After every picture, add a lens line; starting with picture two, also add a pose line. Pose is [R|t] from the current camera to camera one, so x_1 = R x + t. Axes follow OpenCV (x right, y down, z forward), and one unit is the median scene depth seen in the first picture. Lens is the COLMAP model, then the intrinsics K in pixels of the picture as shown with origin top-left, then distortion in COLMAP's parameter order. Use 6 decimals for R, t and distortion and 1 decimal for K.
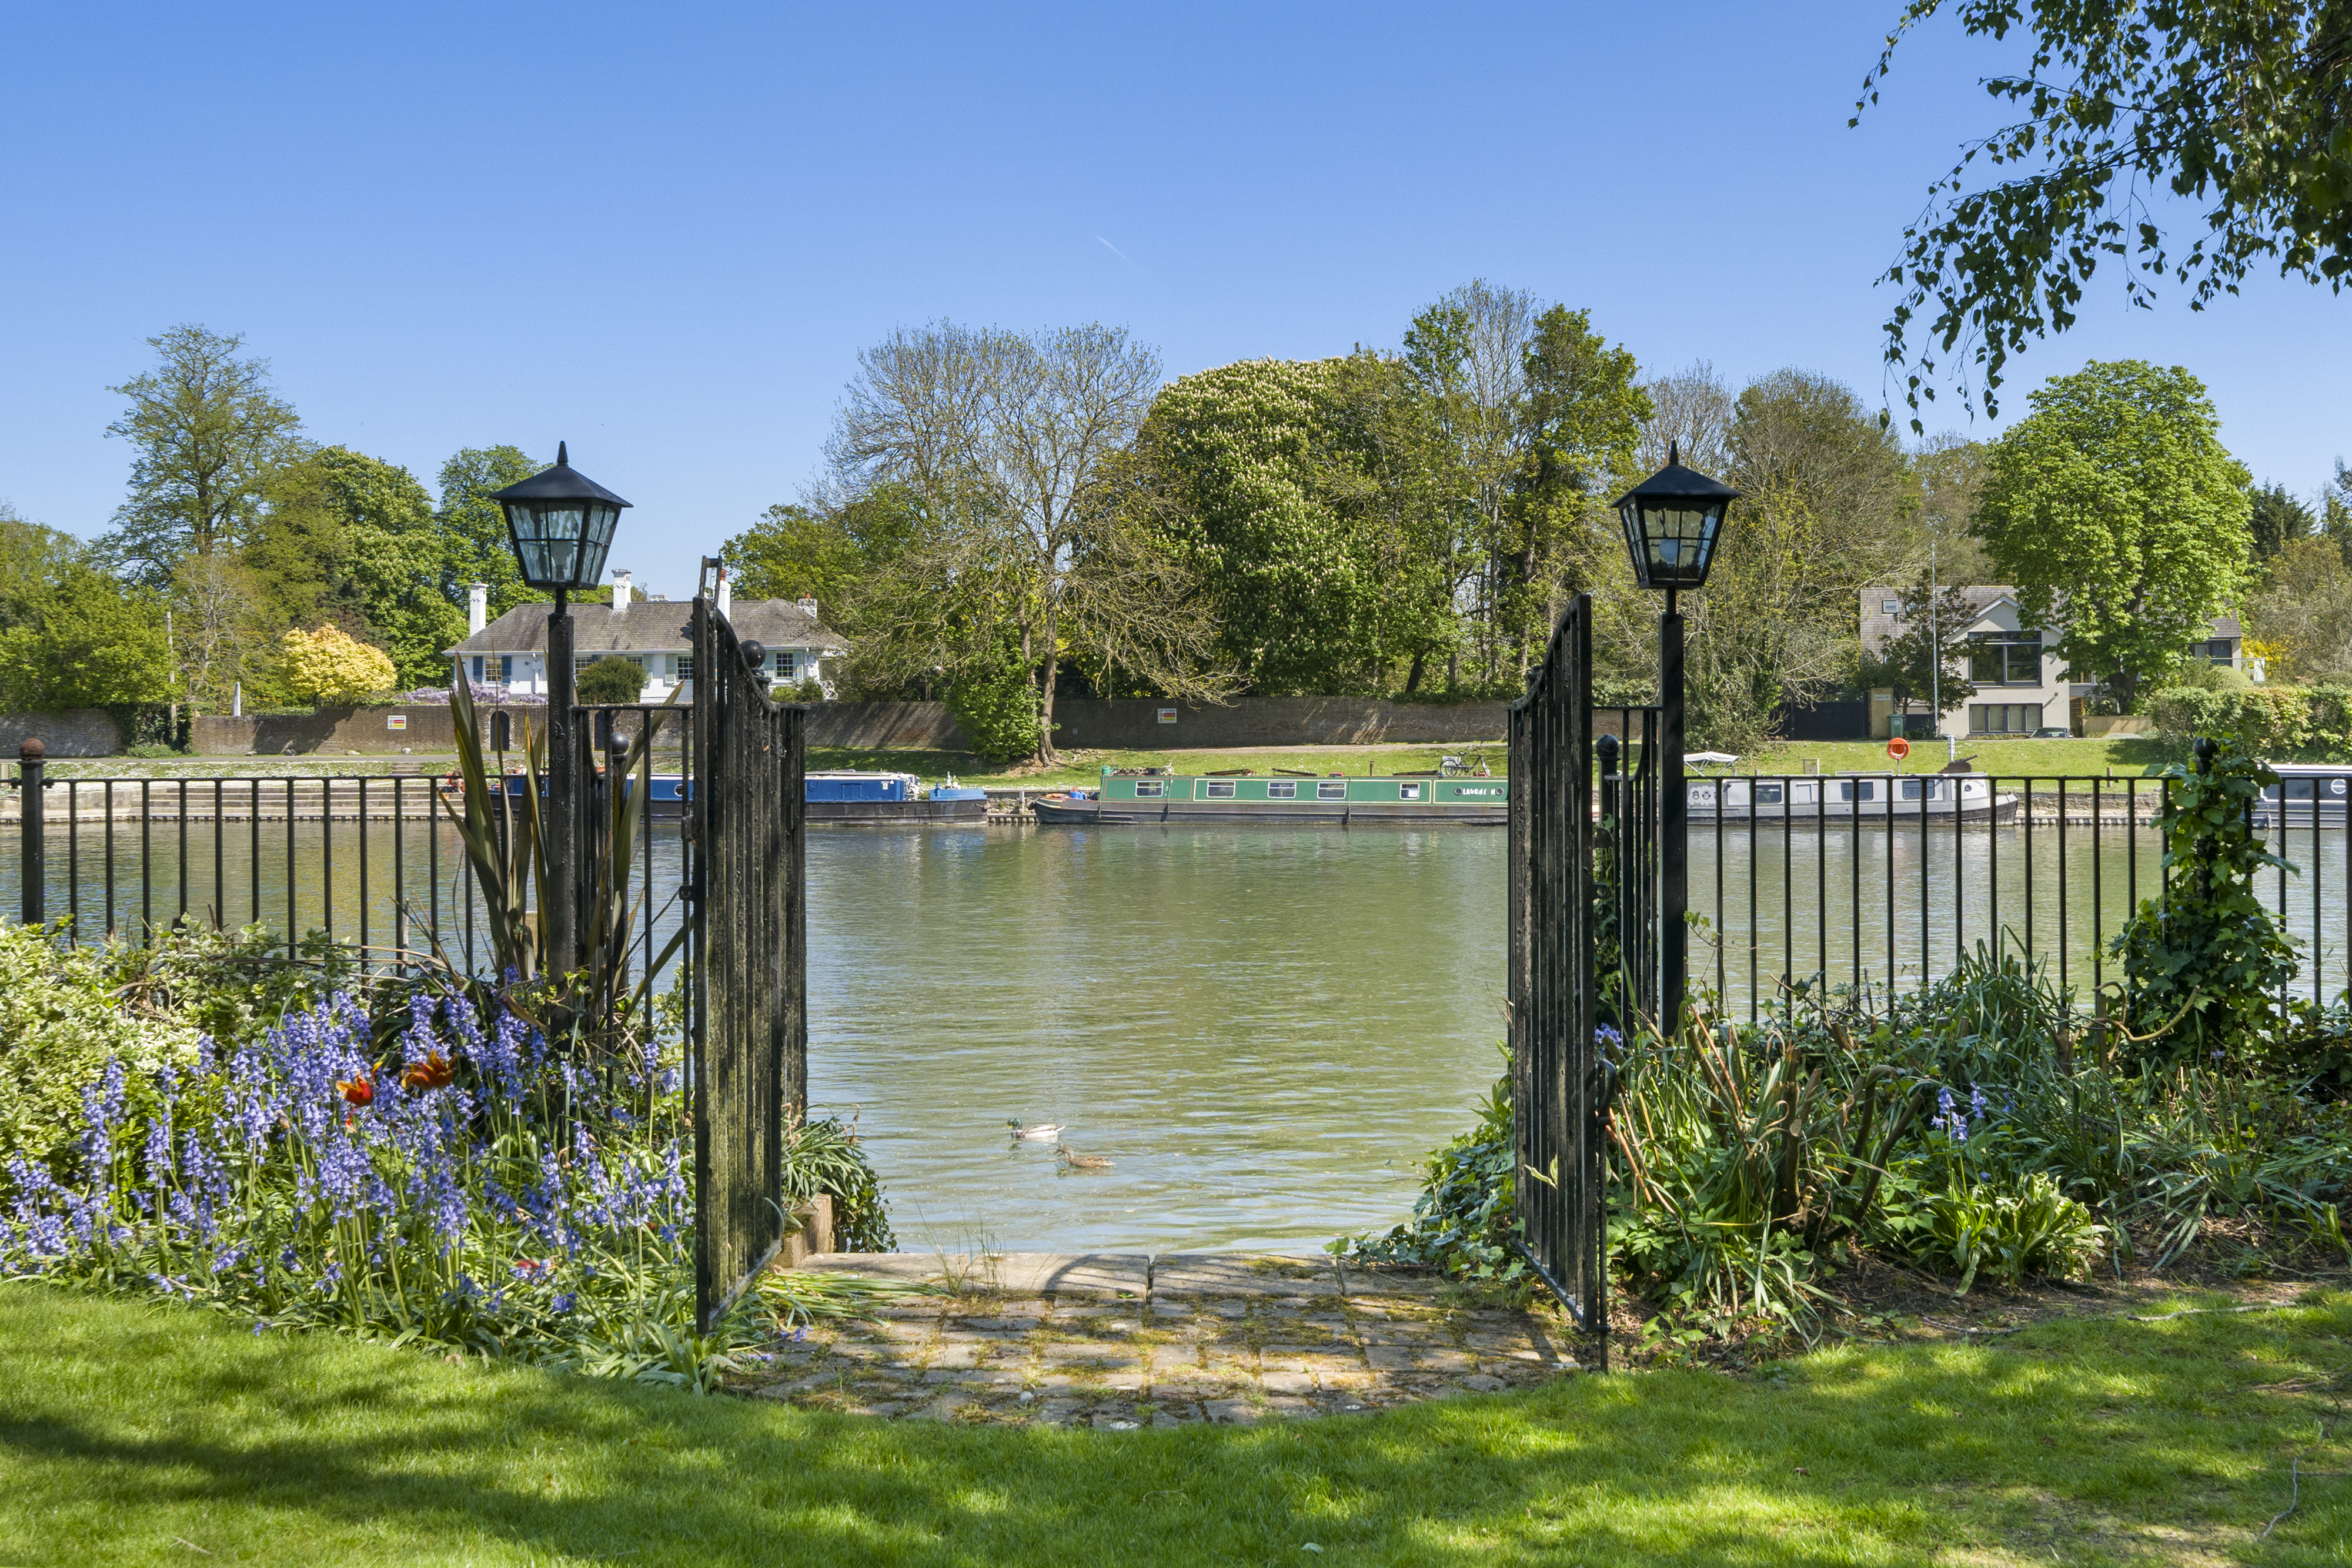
lens RADIAL K [[2395.5, 0, 1149.3], [0, 2395.5, 697.0], [0, 0, 1]] dist [-0.018192, 0.000000]
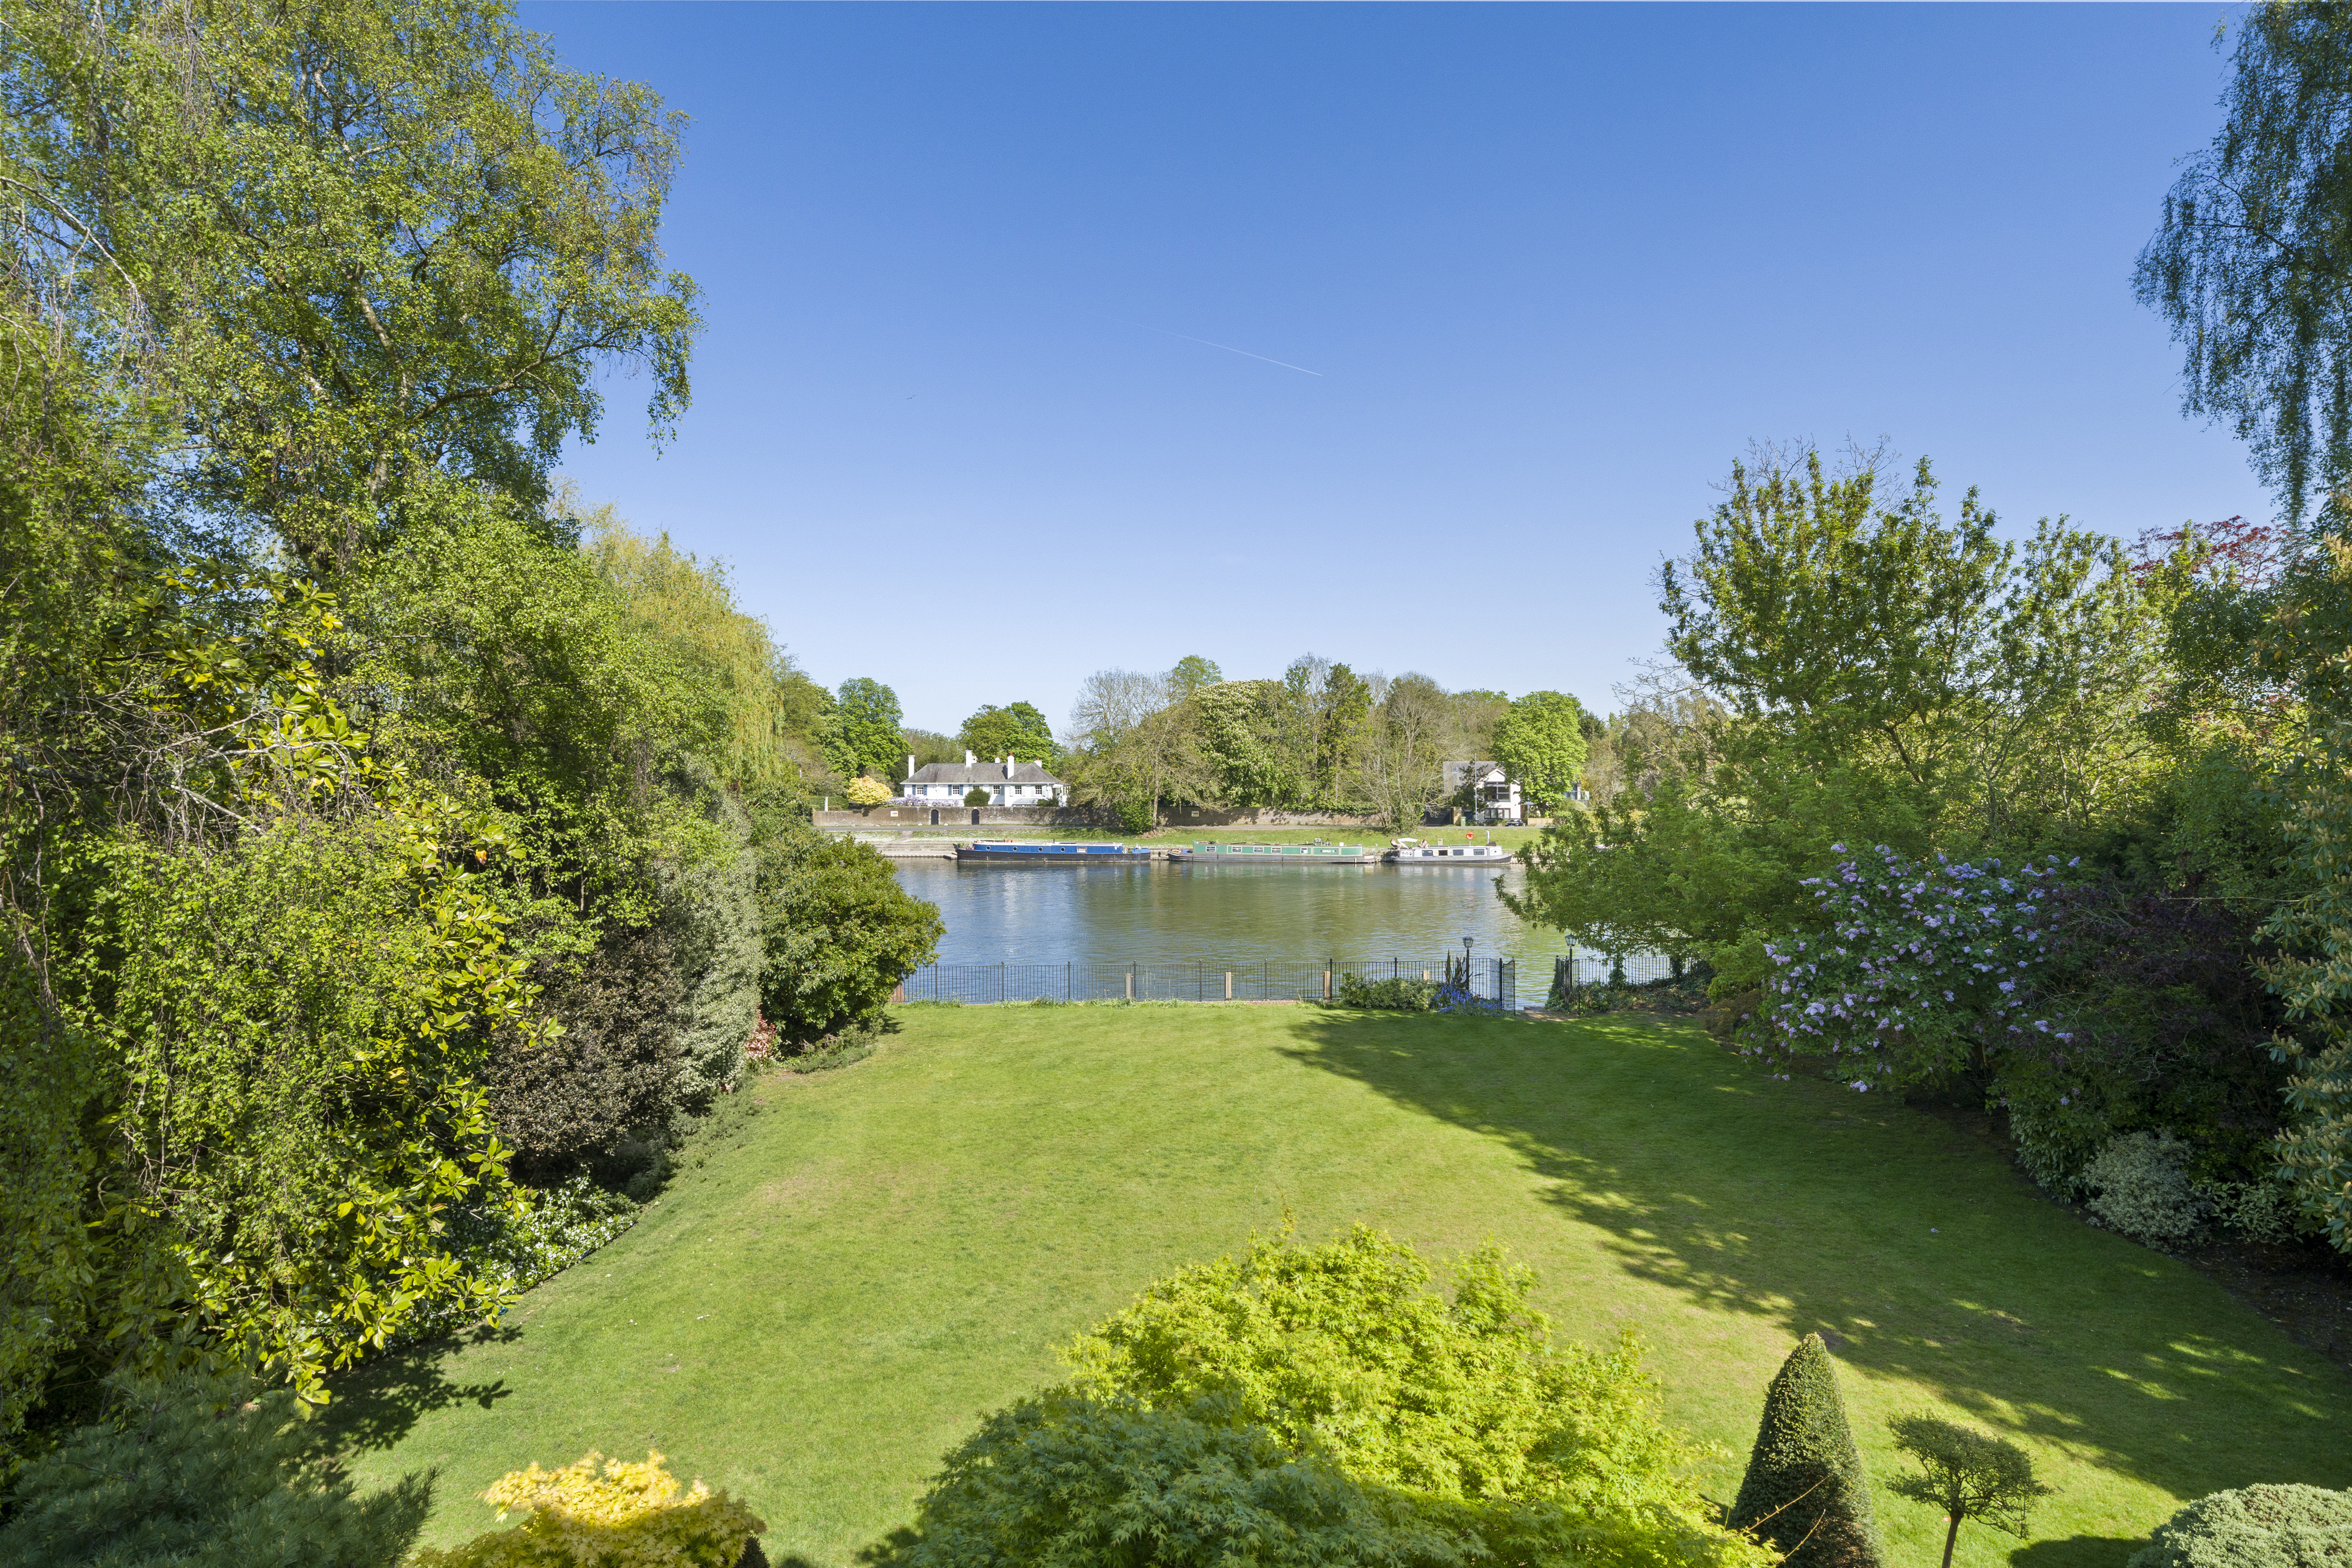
lens RADIAL K [[1161.3, 0, 1165.7], [0, 1161.3, 781.3], [0, 0, 1]] dist [-0.000899, -0.000008]
pose [[0.995196, 0.003653, 0.097834, -0.155622], [-0.006589, 0.999537, 0.029698, -0.067984], [-0.097680, -0.030200, 0.994760, -0.297996]]
